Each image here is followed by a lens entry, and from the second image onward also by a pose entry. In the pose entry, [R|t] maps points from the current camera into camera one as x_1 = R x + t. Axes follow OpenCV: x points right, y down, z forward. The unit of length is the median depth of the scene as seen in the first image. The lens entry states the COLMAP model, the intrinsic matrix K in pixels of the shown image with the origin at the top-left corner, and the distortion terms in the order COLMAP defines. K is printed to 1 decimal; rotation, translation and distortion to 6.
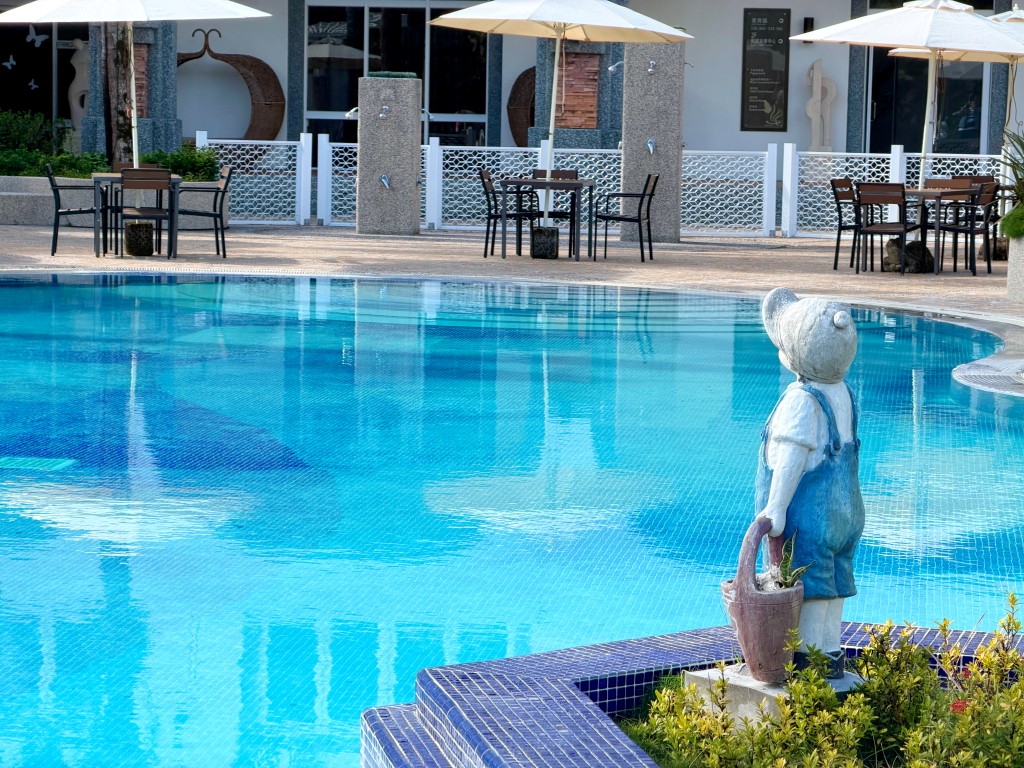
lens RADIAL K [[2977.6, 0, 512.0], [0, 2977.6, 384.0], [0, 0, 1]] dist [0.168845, 1.135382]
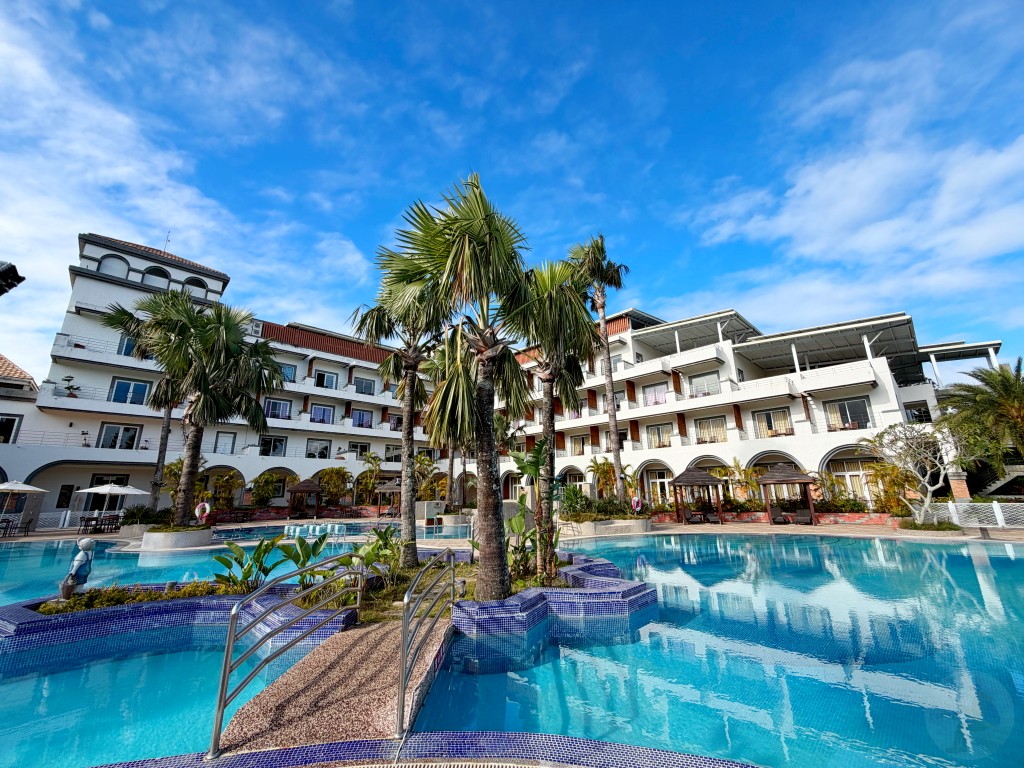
lens RADIAL K [[401.1, 0, 516.0], [0, 401.1, 387.9], [0, 0, 1]] dist [-0.000772, -0.000173]
pose [[0.603085, 0.175209, 0.778197, -0.027231], [0.101370, 0.950835, -0.292638, 0.003994], [-0.791210, 0.255371, 0.555673, -0.131402]]
